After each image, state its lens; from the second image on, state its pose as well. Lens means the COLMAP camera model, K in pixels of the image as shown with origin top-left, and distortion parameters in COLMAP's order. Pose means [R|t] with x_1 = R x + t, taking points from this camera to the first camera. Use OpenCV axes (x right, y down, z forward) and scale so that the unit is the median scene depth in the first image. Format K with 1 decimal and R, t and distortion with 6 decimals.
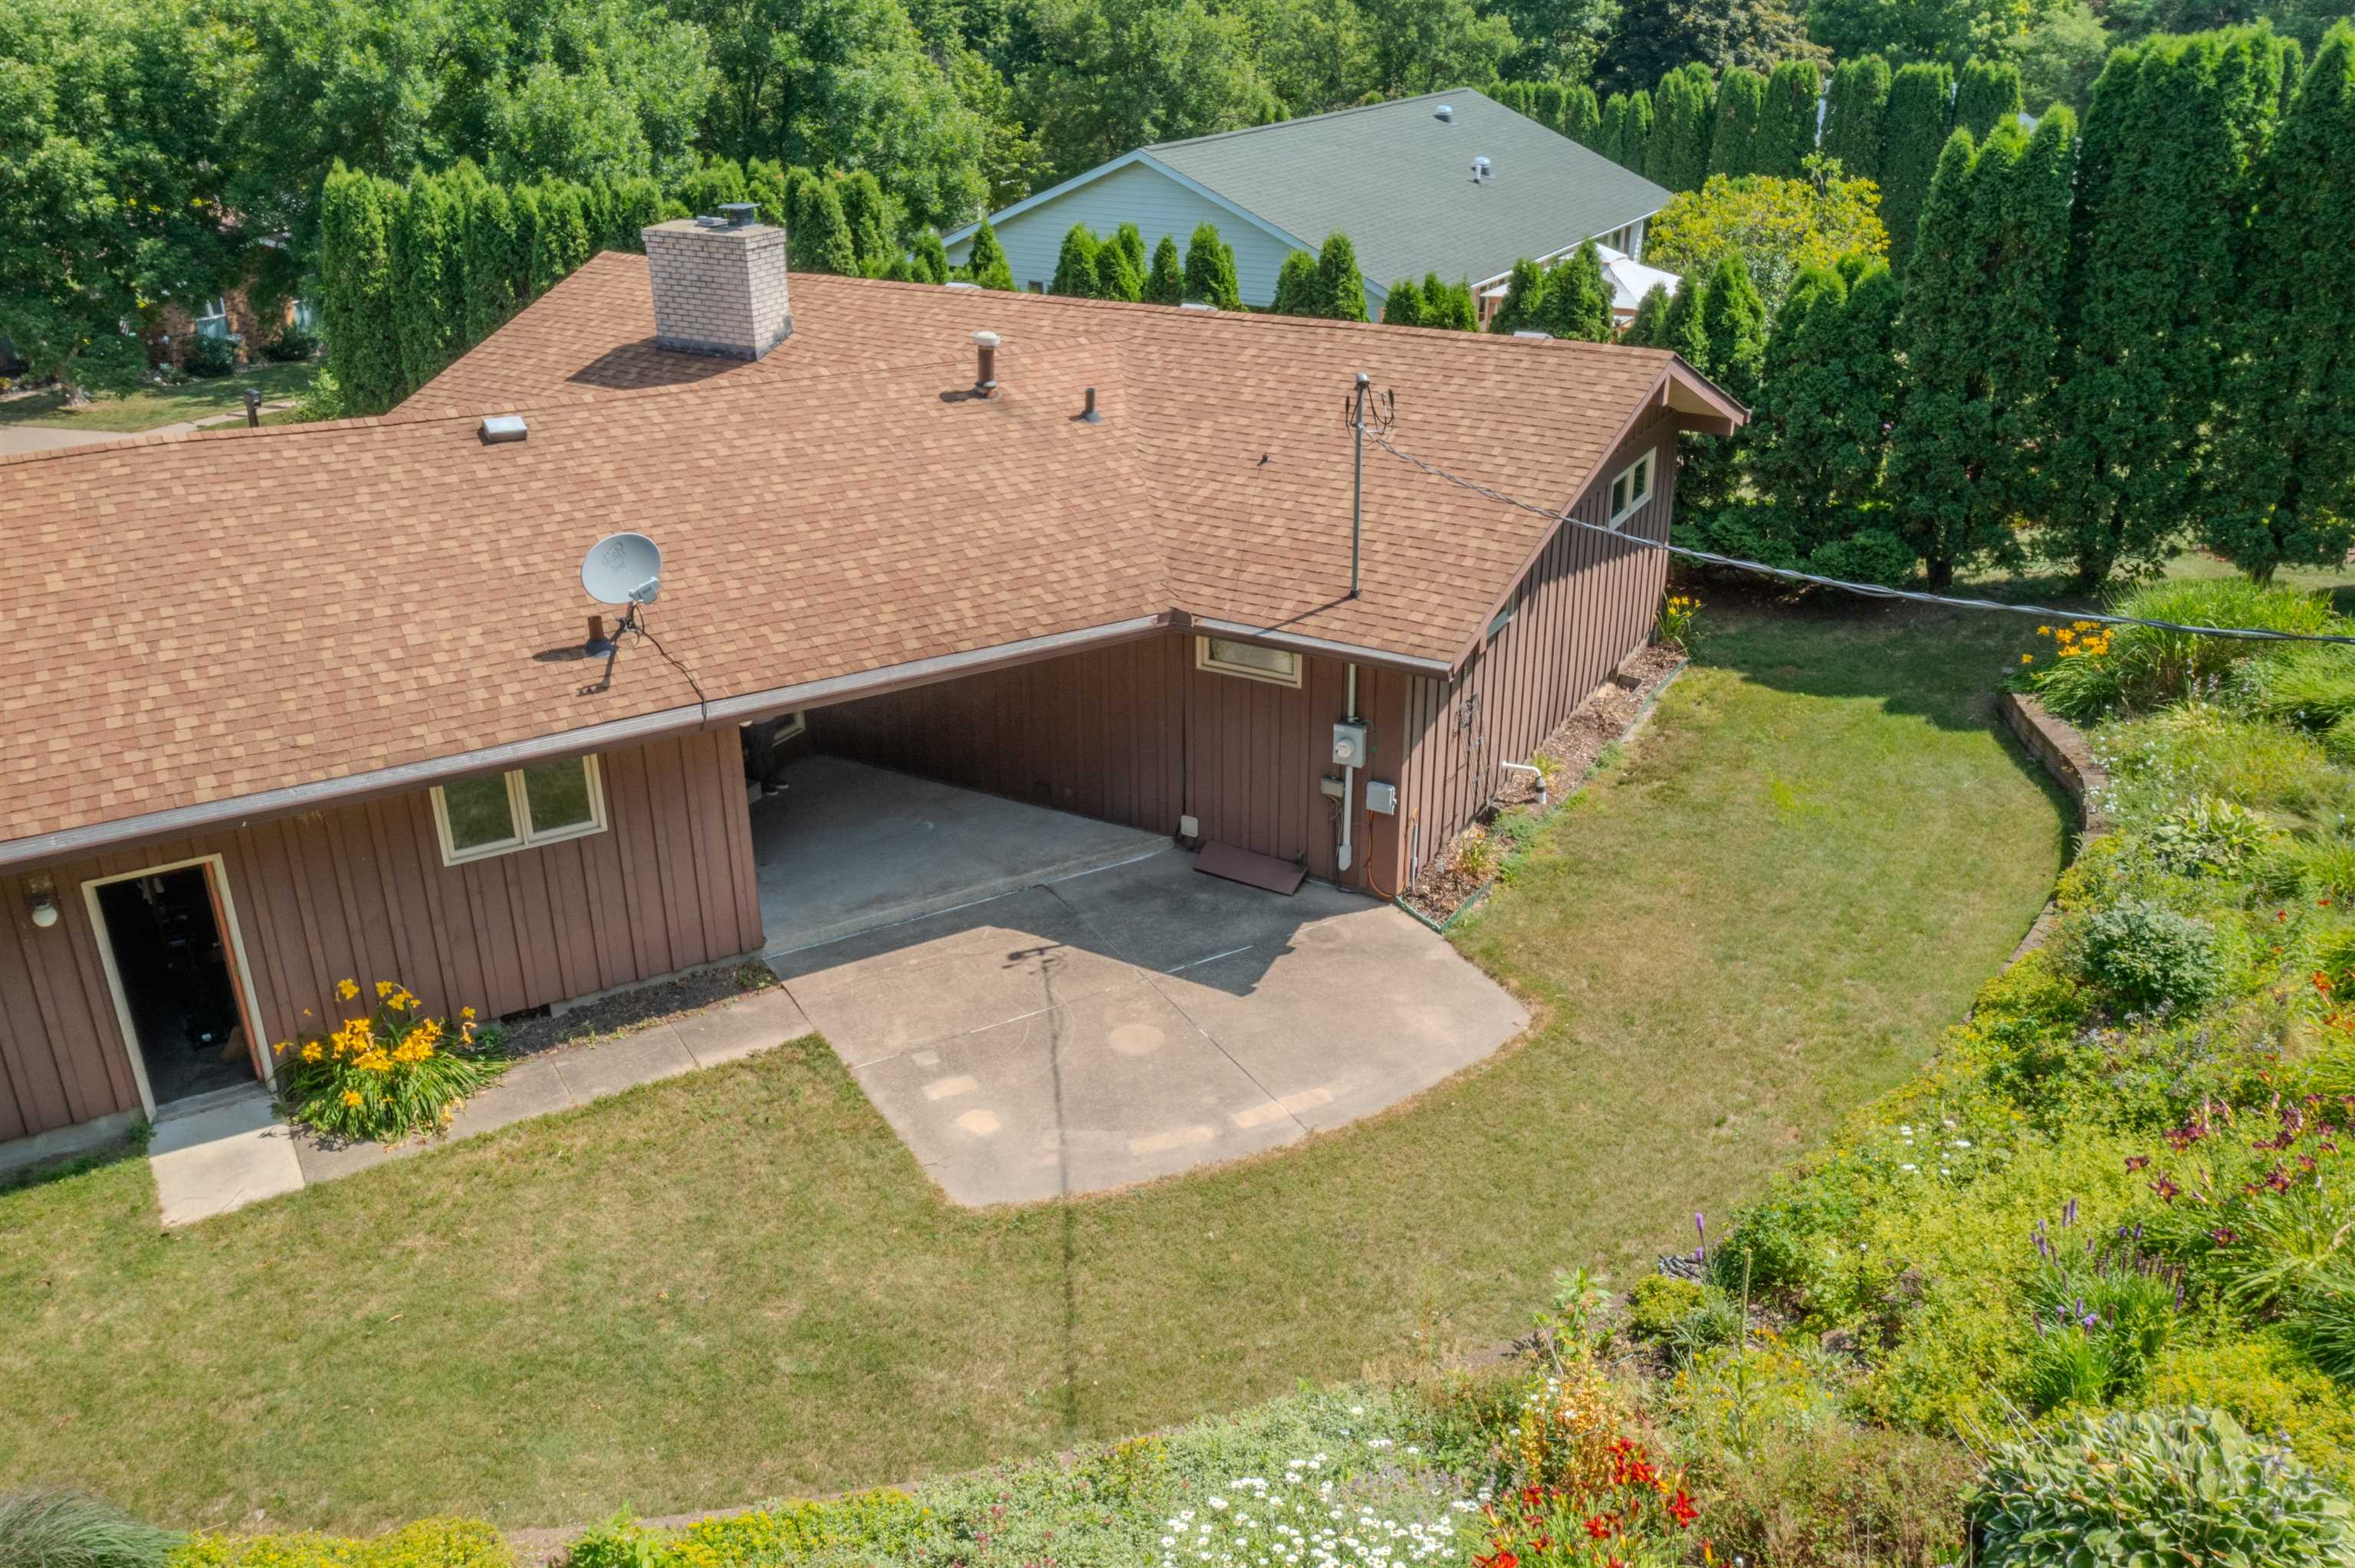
lens RADIAL K [[1910.0, 0, 1177.1], [0, 1910.0, 728.7], [0, 0, 1]] dist [-0.021660, -0.000290]
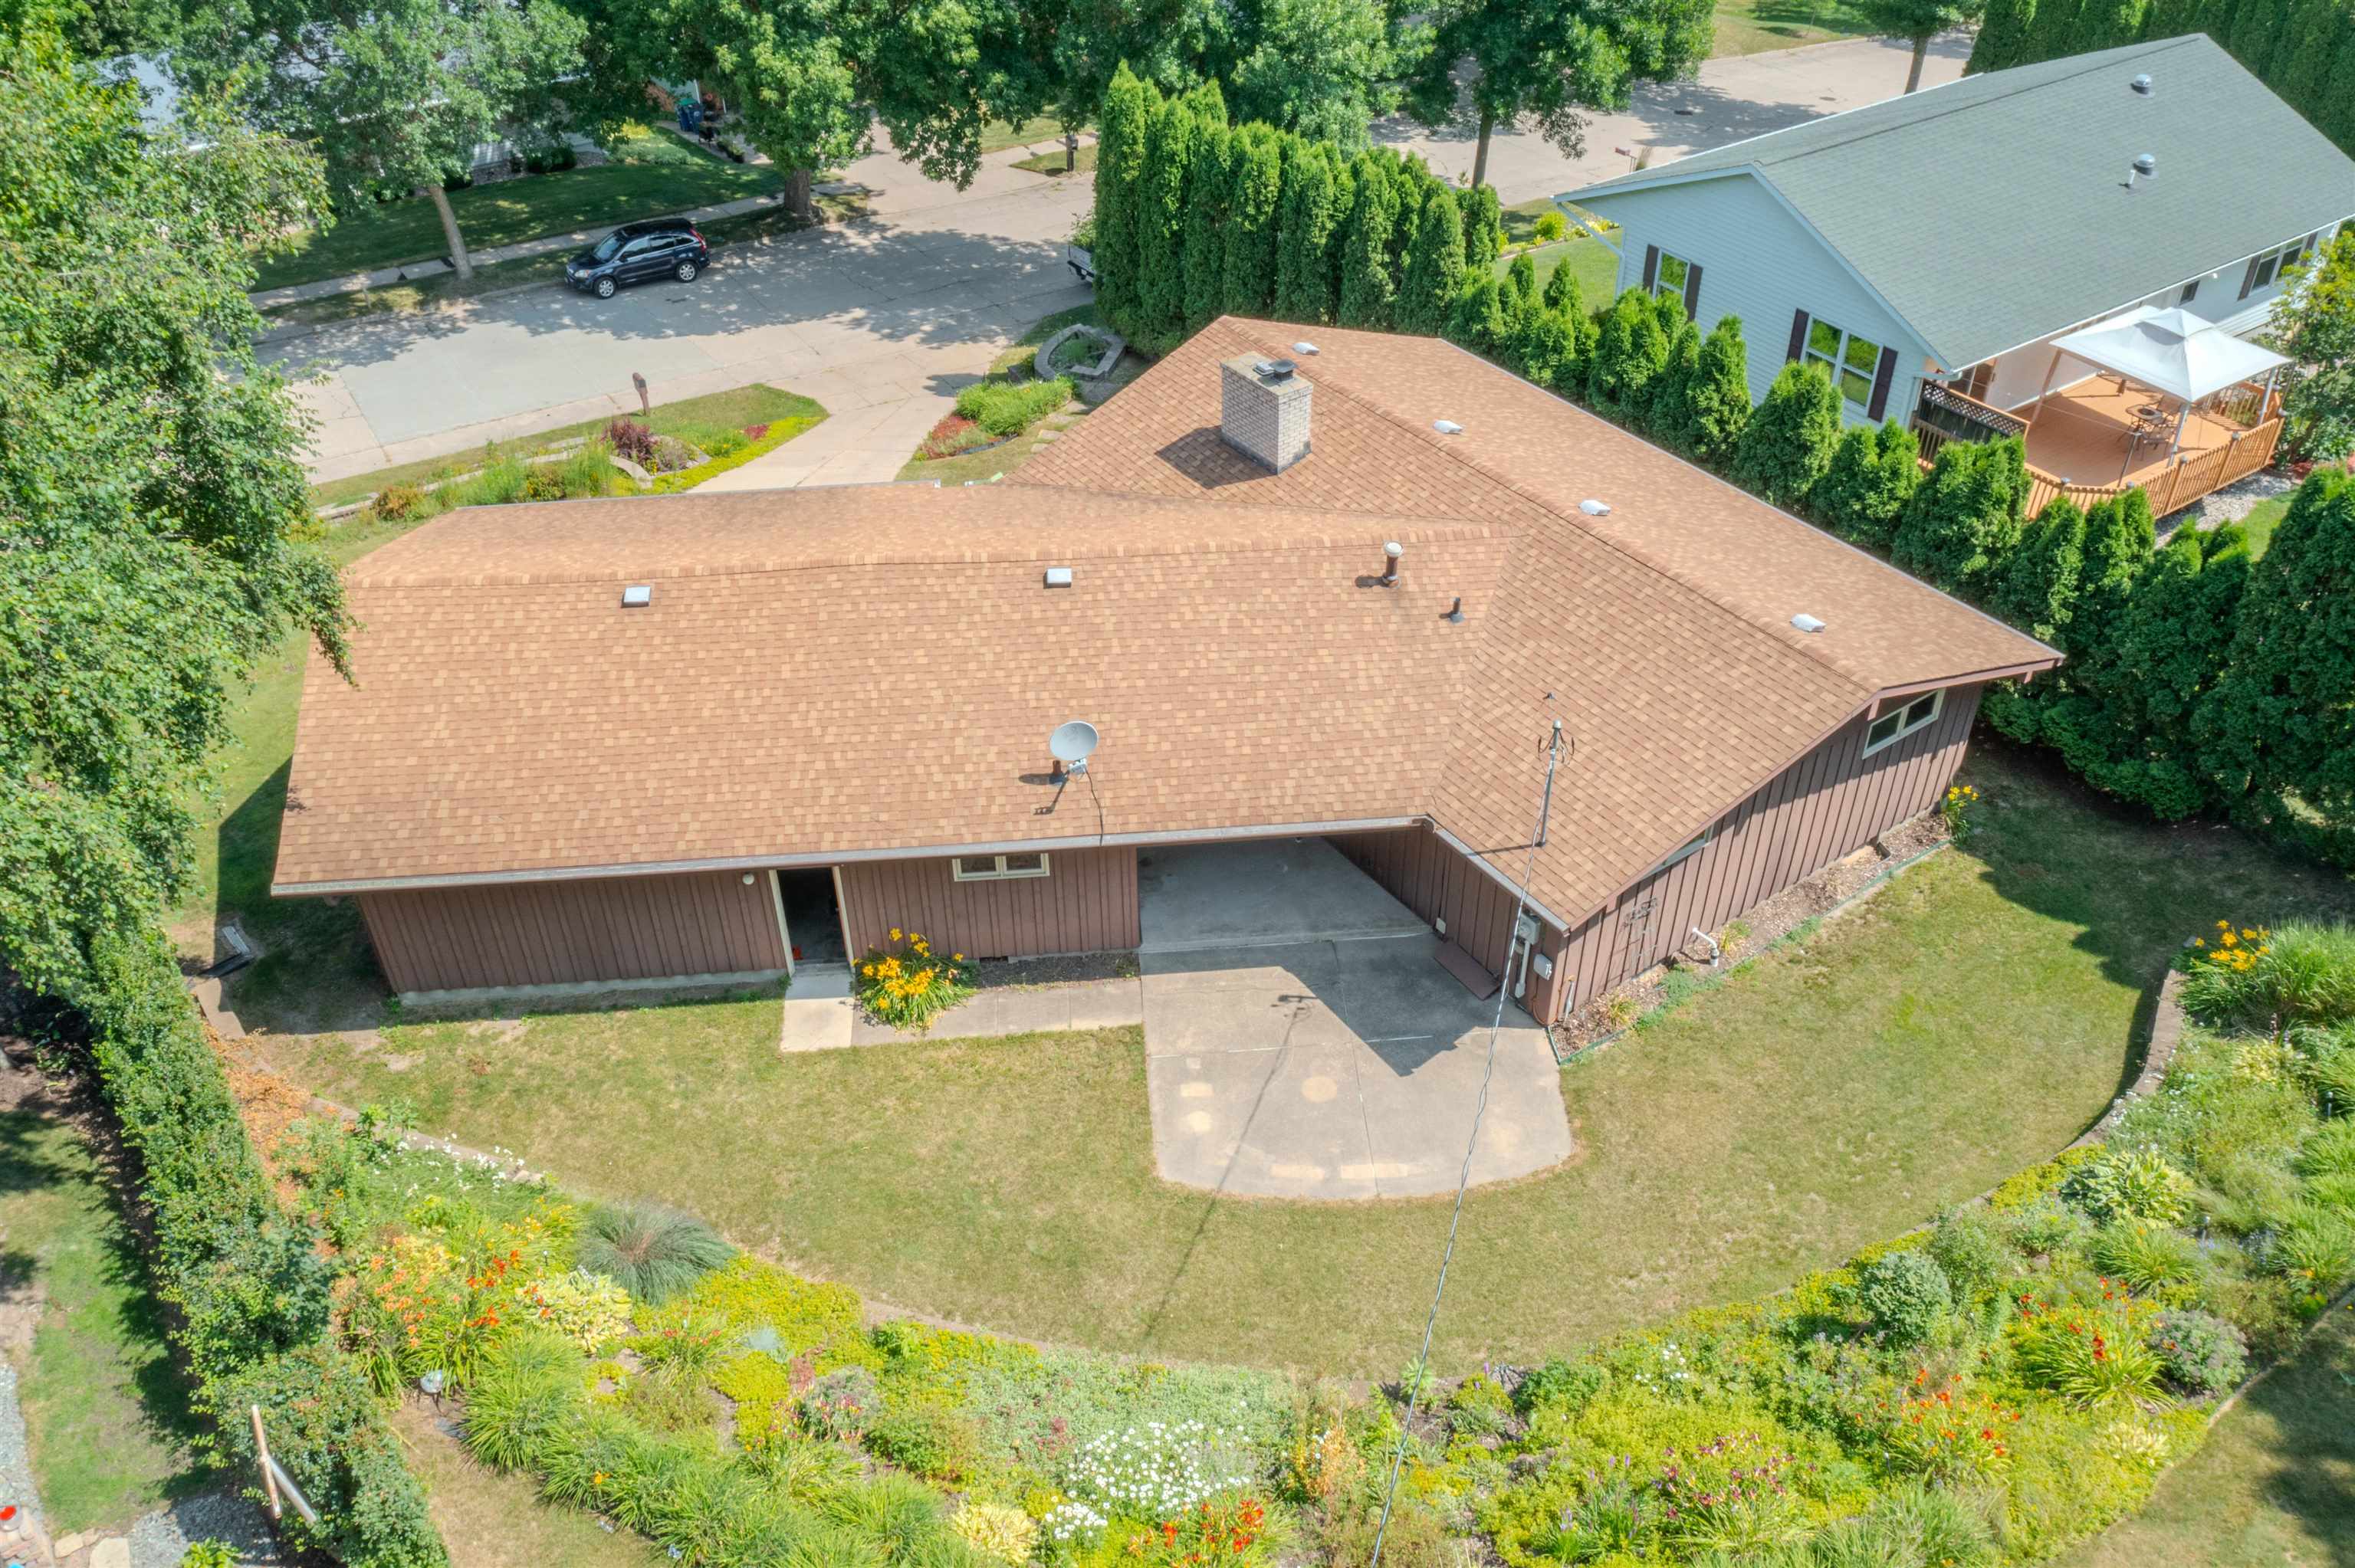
lens RADIAL K [[1836.2, 0, 1175.6], [0, 1836.2, 730.2], [0, 0, 1]] dist [-0.030127, -0.001331]
pose [[0.901848, 0.253380, -0.349954, 0.315018], [-0.171697, 0.953457, 0.247869, -0.460730], [0.396472, -0.163454, 0.903379, -0.371086]]
